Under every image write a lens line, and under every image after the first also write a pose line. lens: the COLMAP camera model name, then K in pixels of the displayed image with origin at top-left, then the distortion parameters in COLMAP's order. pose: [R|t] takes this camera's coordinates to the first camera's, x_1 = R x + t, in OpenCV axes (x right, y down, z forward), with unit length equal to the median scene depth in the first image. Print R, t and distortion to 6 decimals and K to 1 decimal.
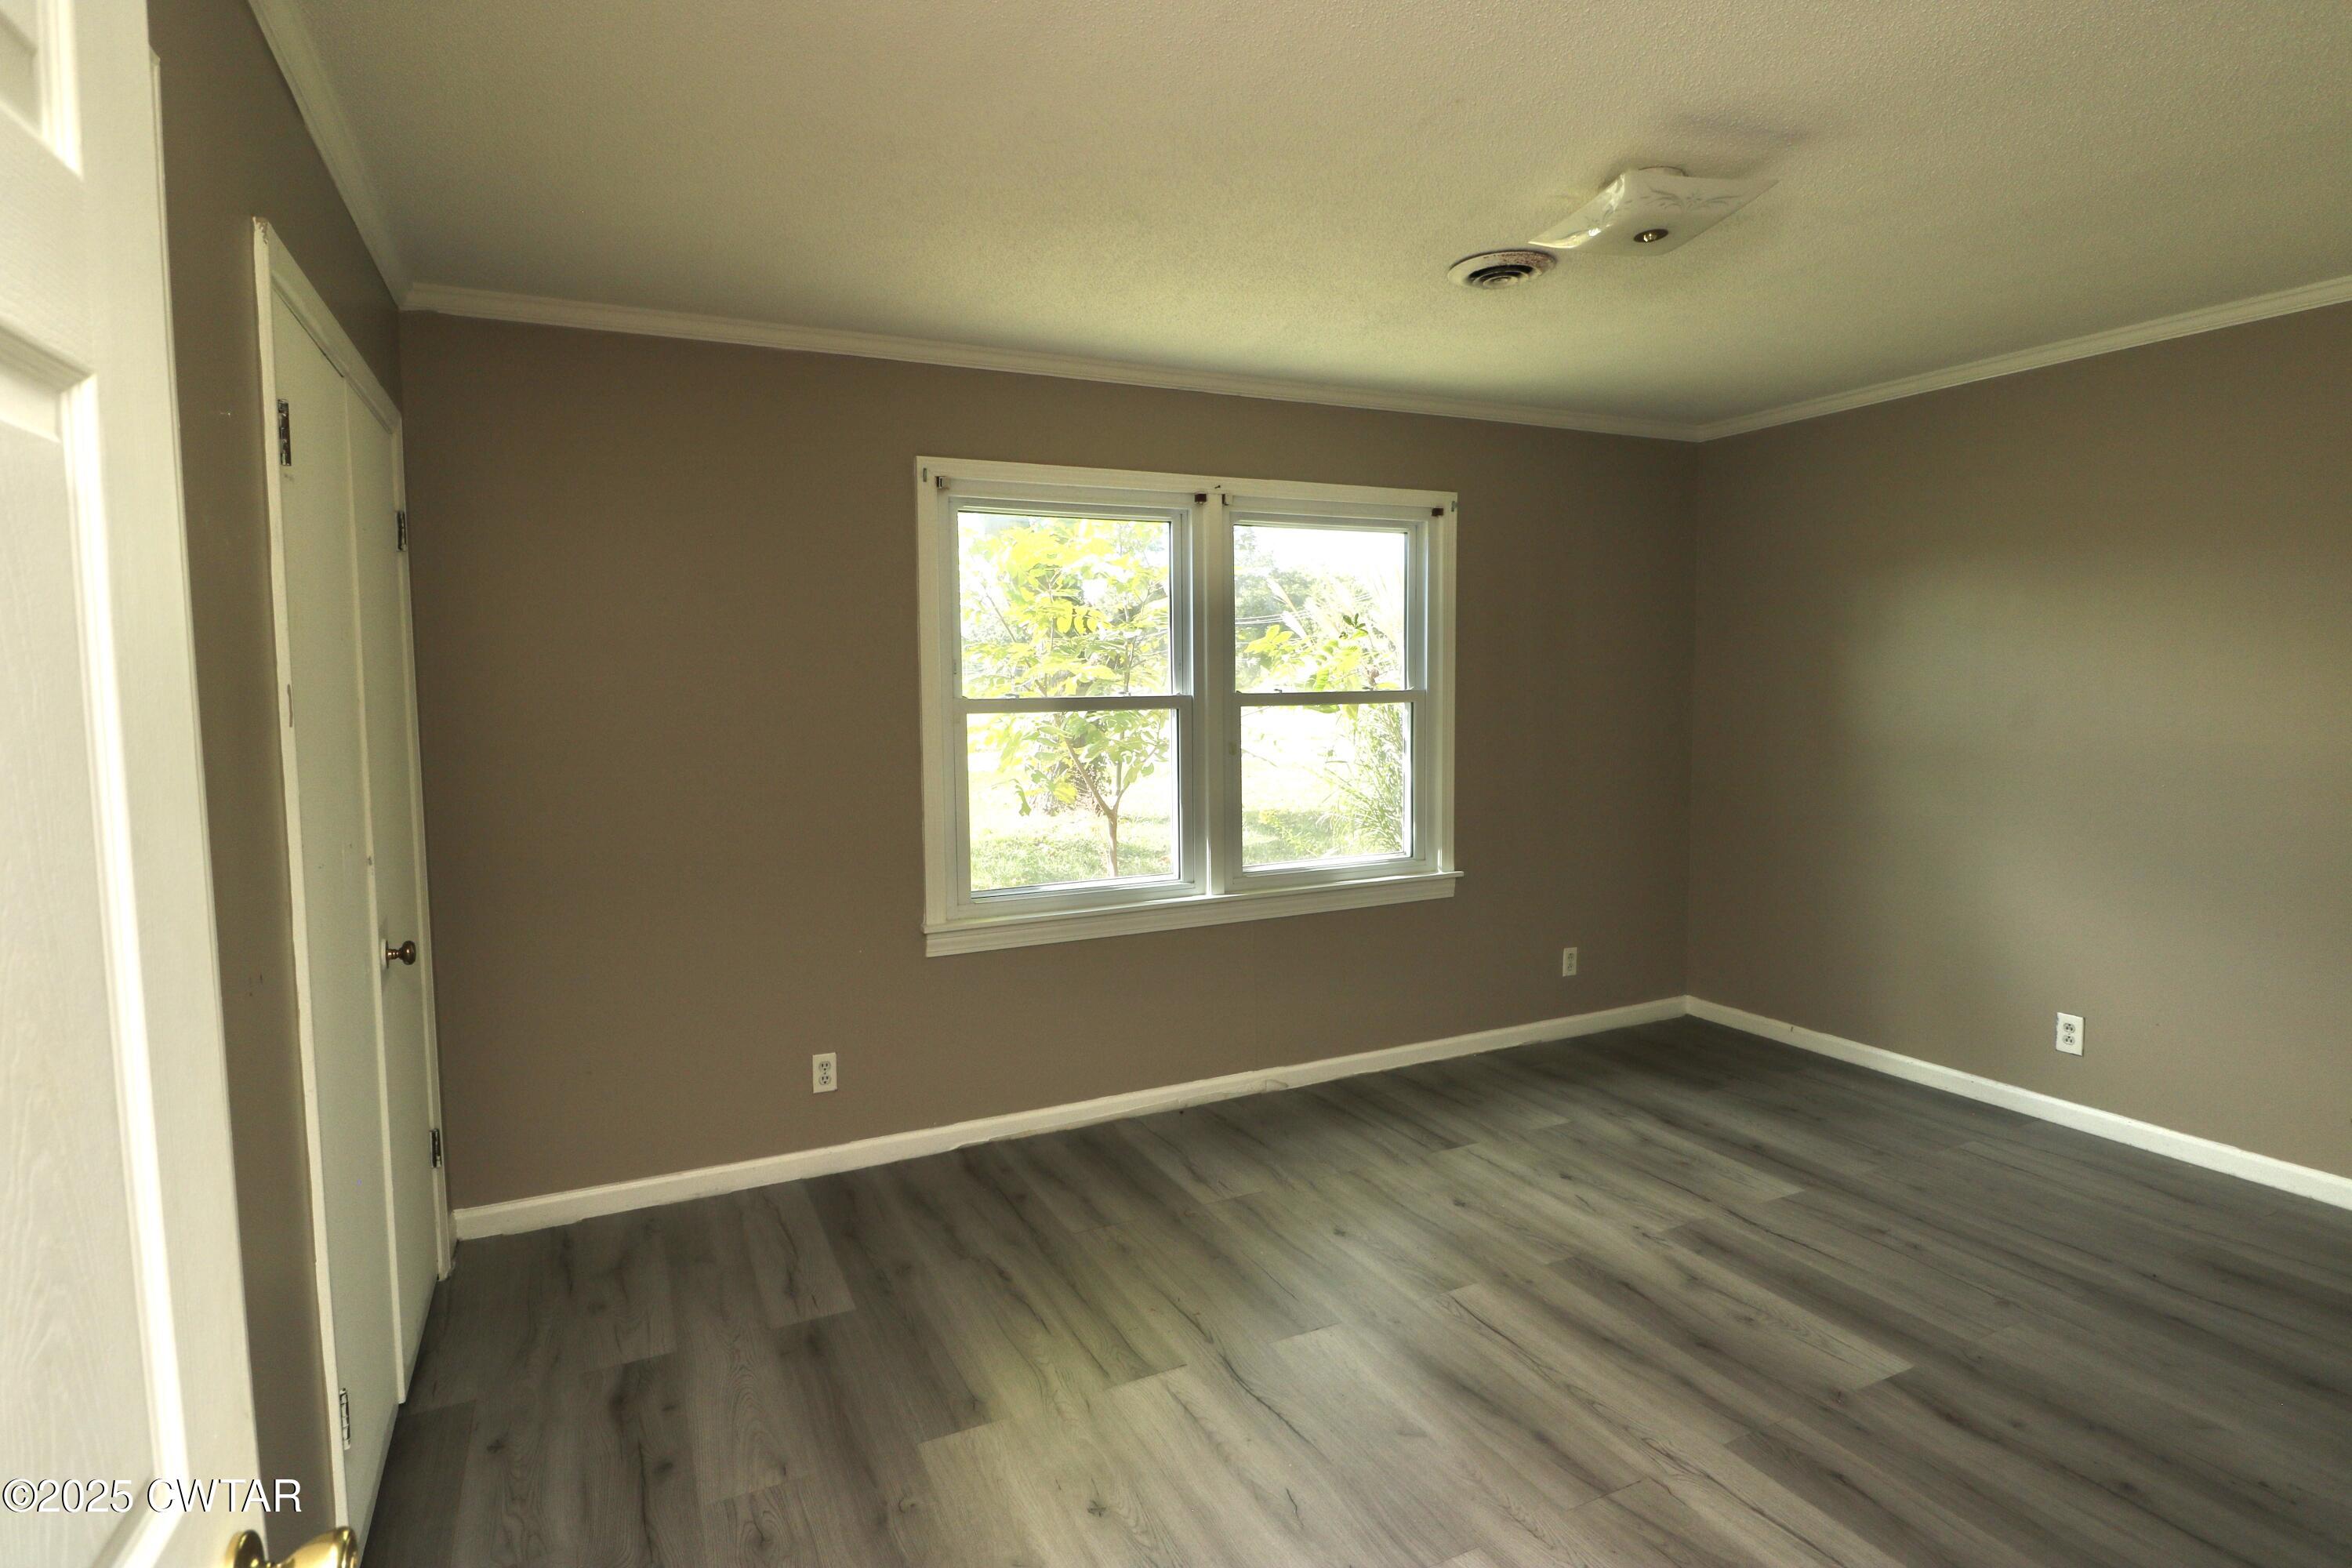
lens RADIAL K [[1211.9, 0, 1206.4], [0, 1211.9, 776.7], [0, 0, 1]] dist [-0.001619, -0.008935]
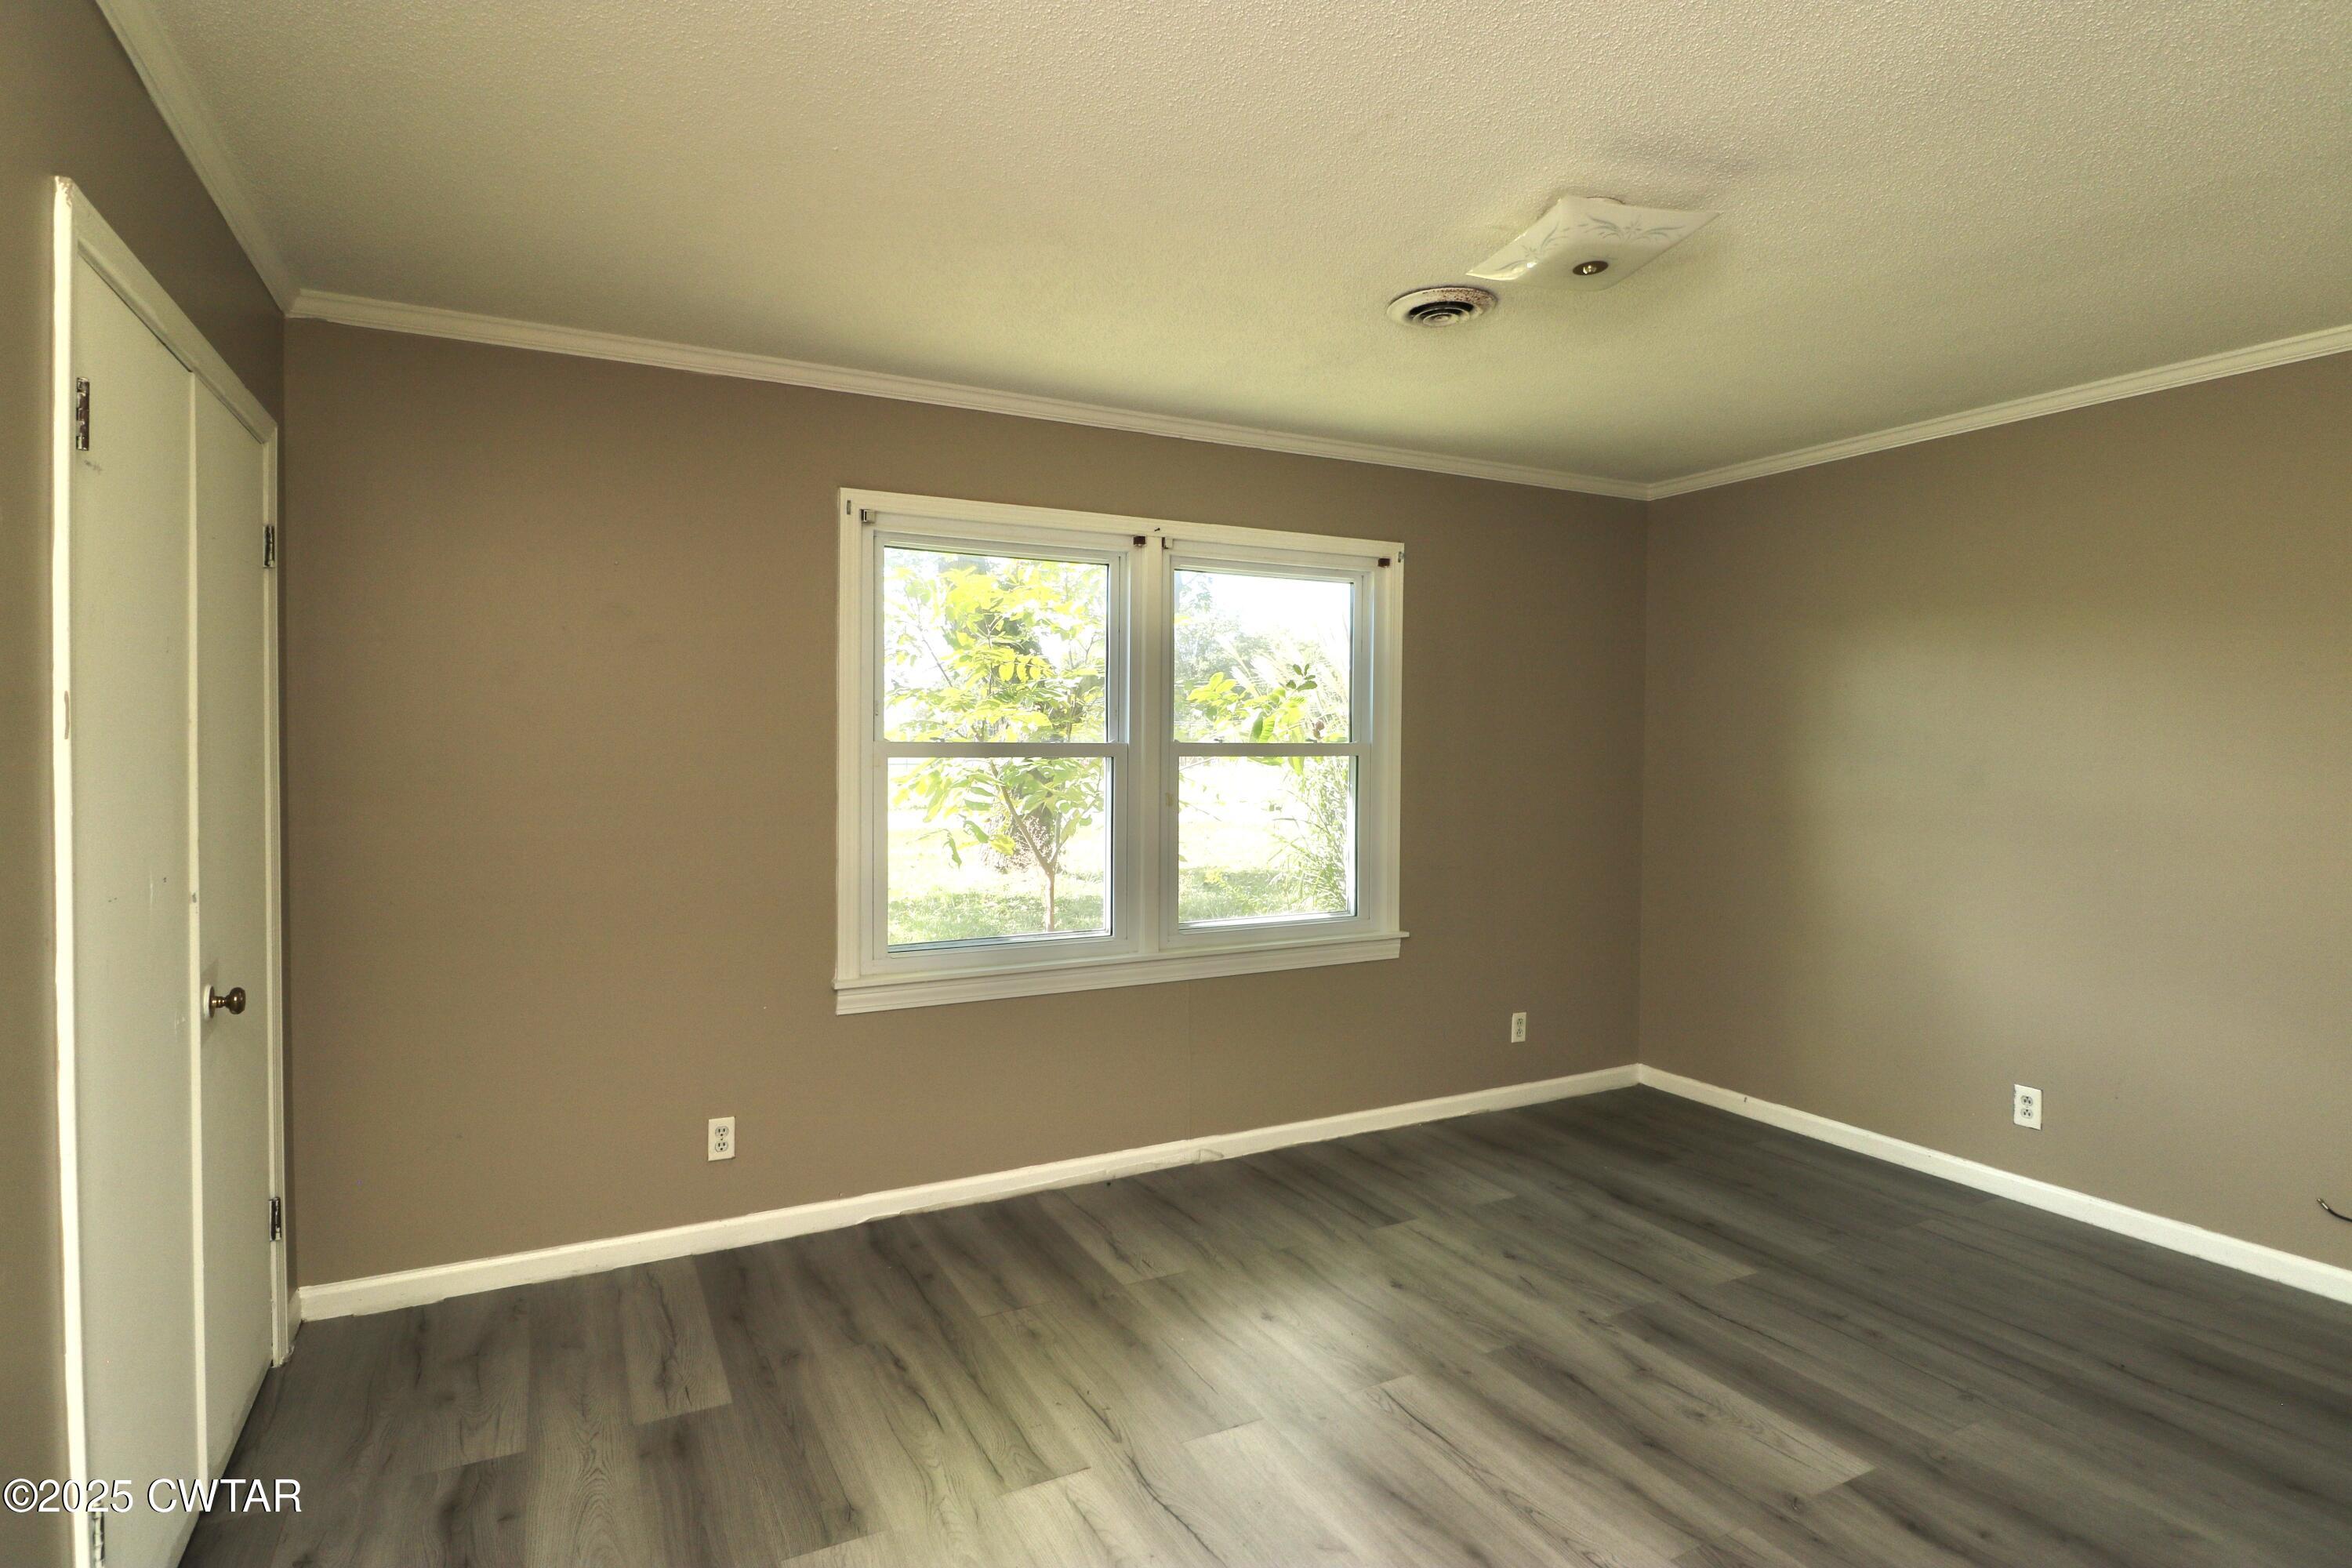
lens RADIAL K [[1211.9, 0, 1209.7], [0, 1211.9, 772.1], [0, 0, 1]] dist [-0.001619, -0.008935]
pose [[0.999319, 0.017004, 0.032738, 0.029589], [-0.015168, 0.998341, -0.055539, 0.010869], [-0.033628, 0.055004, 0.997920, 0.051420]]
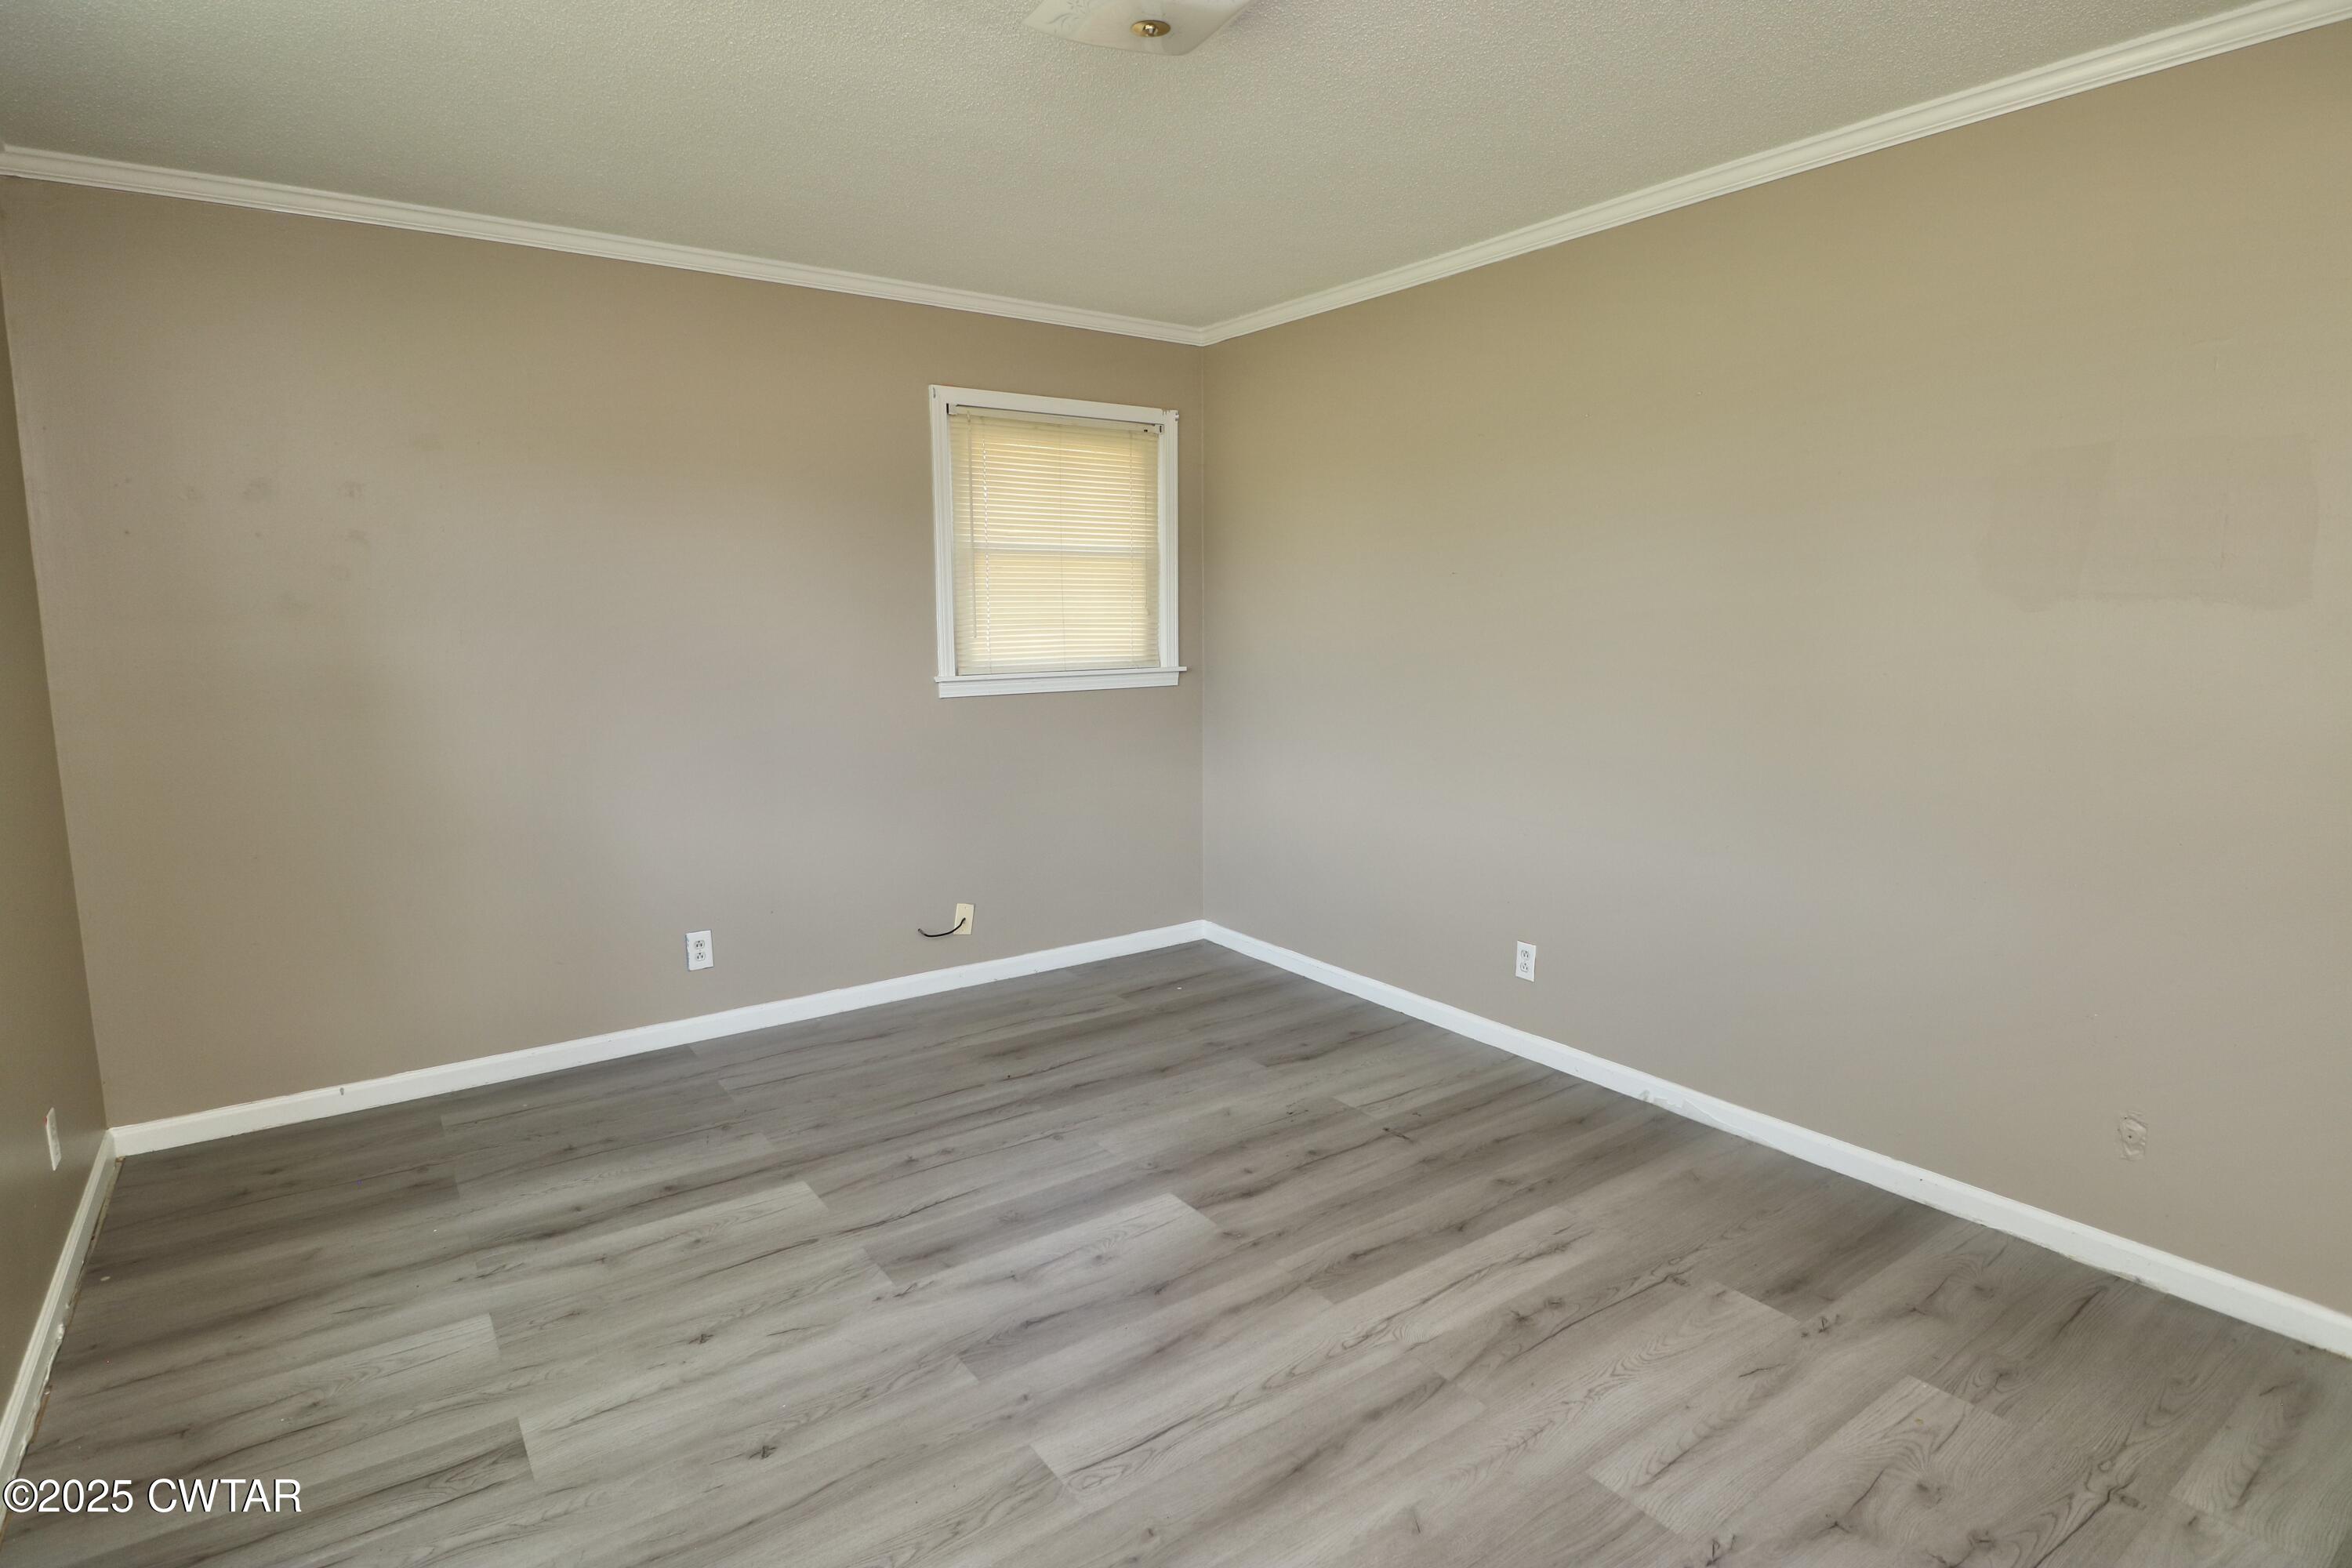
lens RADIAL K [[1211.9, 0, 1162.9], [0, 1211.9, 790.3], [0, 0, 1]] dist [-0.001619, -0.008935]
pose [[-0.150052, -0.135018, 0.979416, -0.395368], [0.085460, 0.985152, 0.148901, -0.044506], [-0.984978, 0.106043, -0.136285, 0.937243]]
